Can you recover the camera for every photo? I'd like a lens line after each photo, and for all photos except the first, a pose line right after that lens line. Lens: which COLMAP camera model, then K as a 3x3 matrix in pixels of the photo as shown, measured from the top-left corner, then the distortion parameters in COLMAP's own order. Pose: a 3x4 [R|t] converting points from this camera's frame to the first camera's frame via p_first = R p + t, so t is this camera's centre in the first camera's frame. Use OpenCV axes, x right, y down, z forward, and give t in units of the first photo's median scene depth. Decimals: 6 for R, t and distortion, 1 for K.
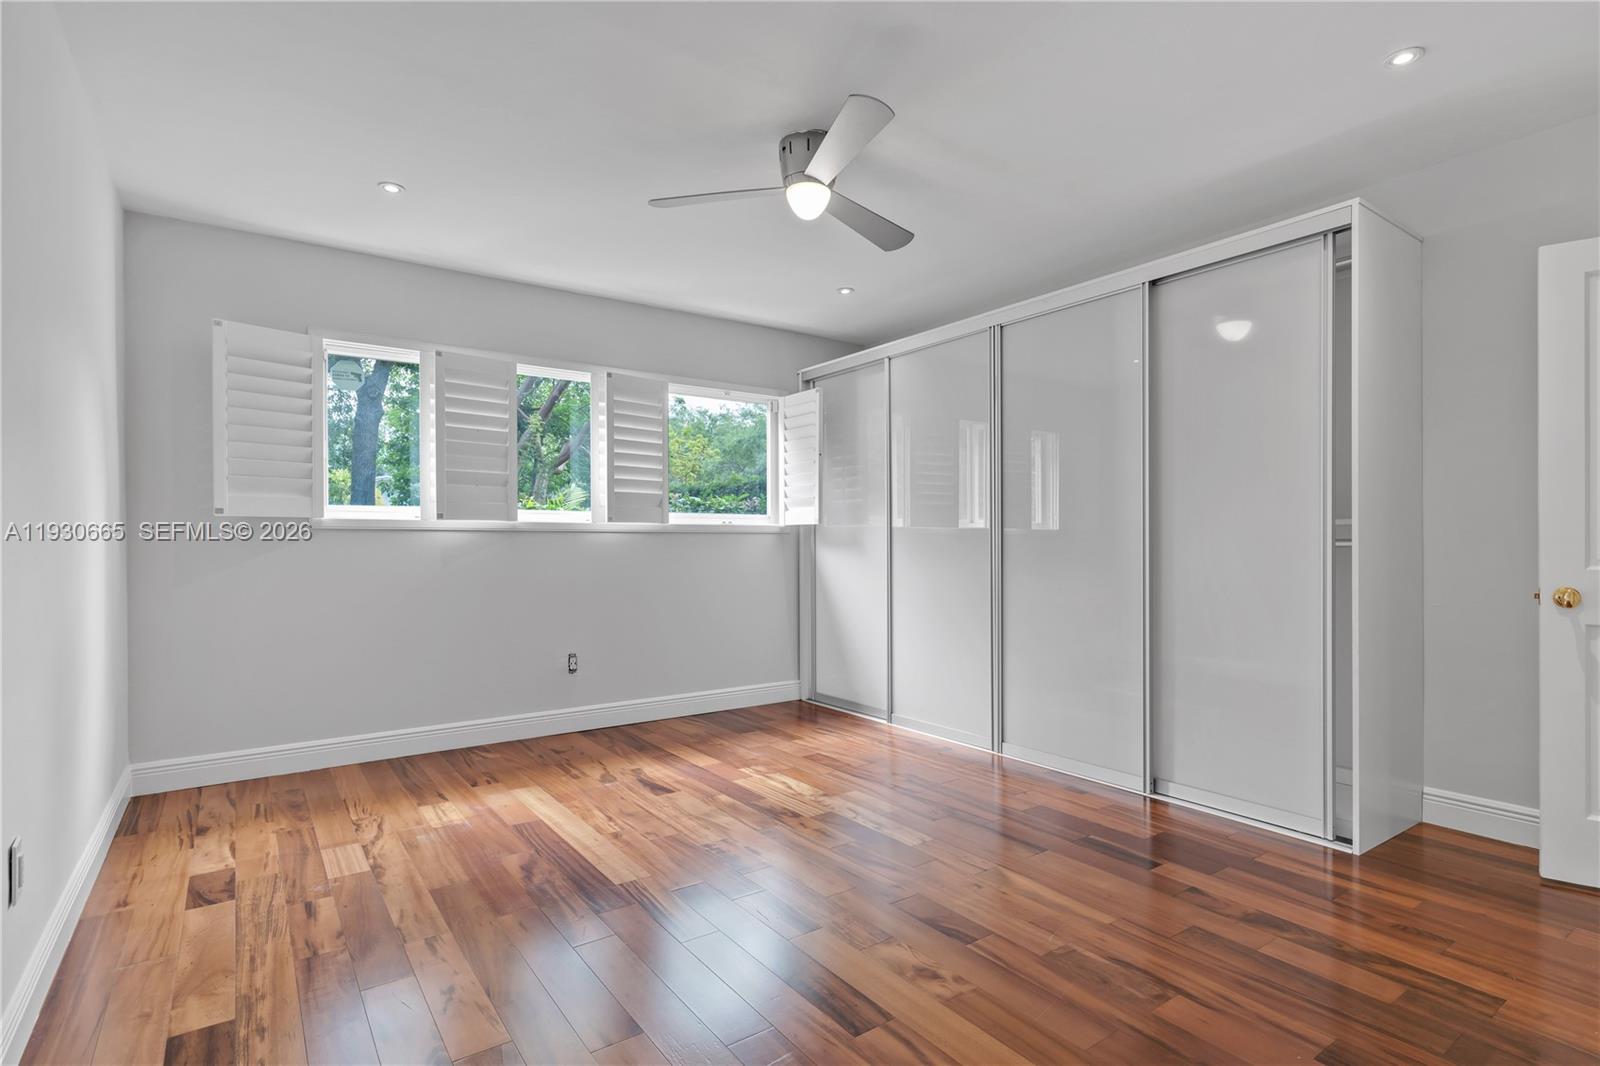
lens RADIAL K [[801.0, 0, 805.5], [0, 801.0, 543.4], [0, 0, 1]] dist [0.002329, 0.000244]
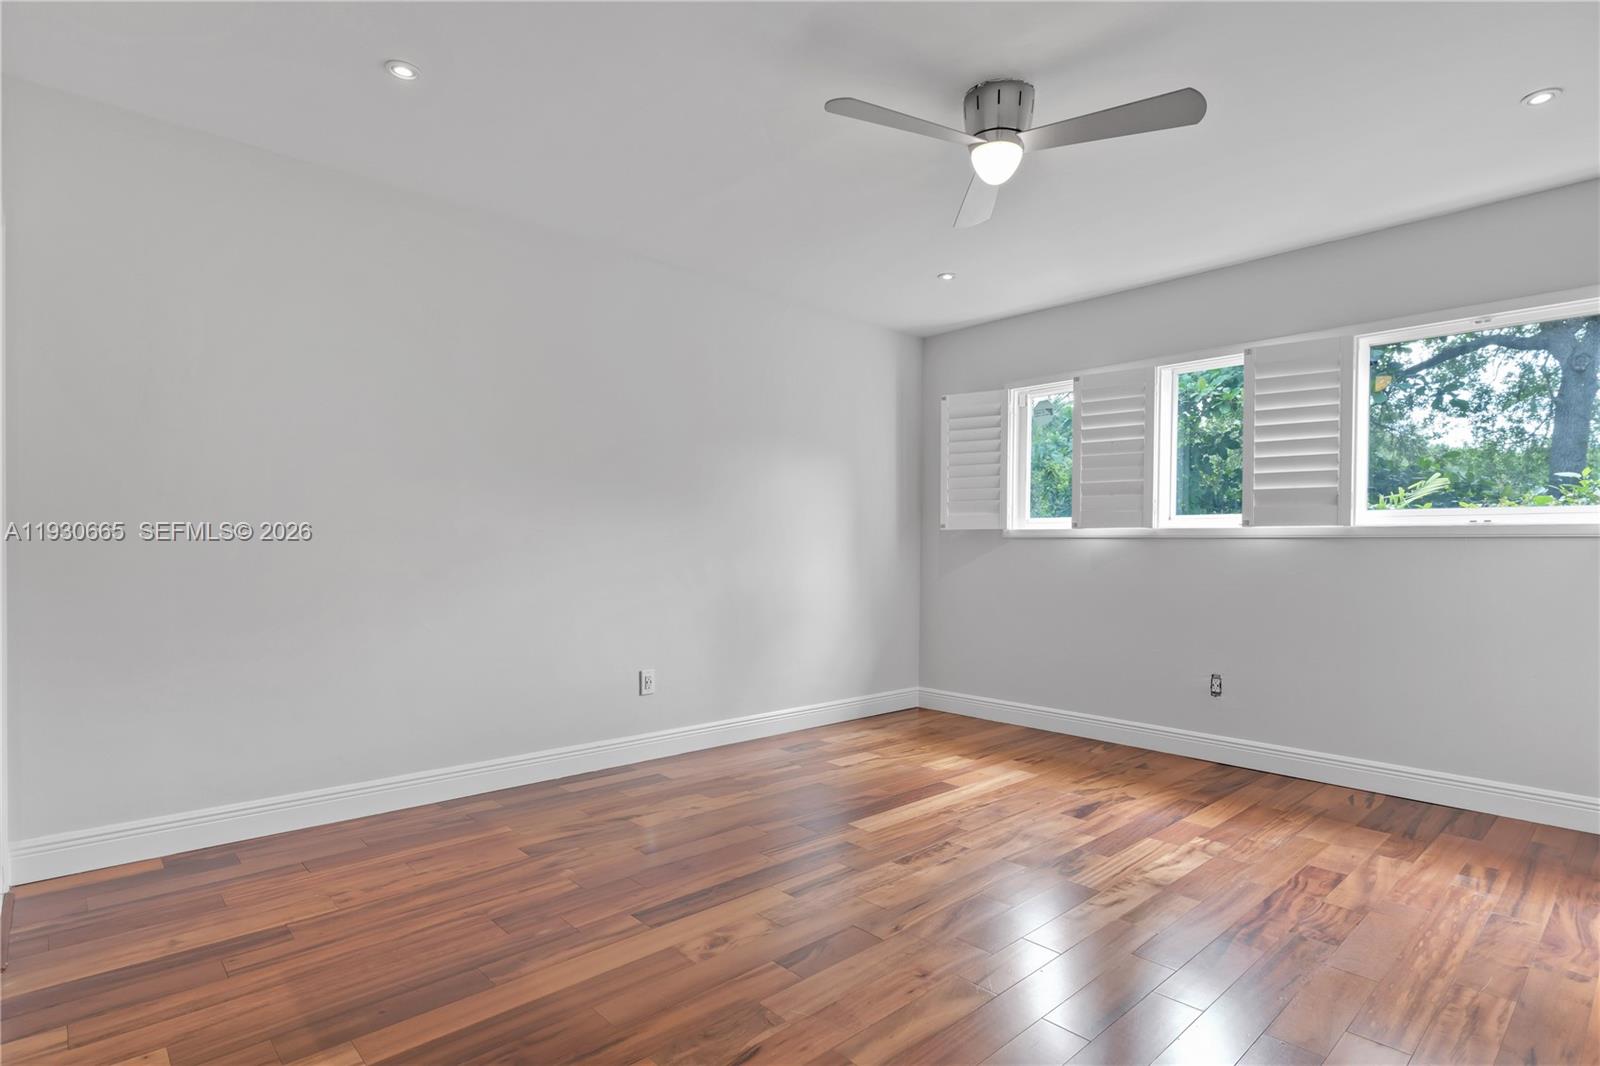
lens RADIAL K [[823.2, 0, 804.8], [0, 823.2, 564.7], [0, 0, 1]] dist [-0.001639, -0.000503]
pose [[0.118618, 0.023736, -0.992656, 0.721487], [-0.007763, 0.999706, 0.022977, -0.002900], [0.992910, 0.004980, 0.118768, 0.556827]]
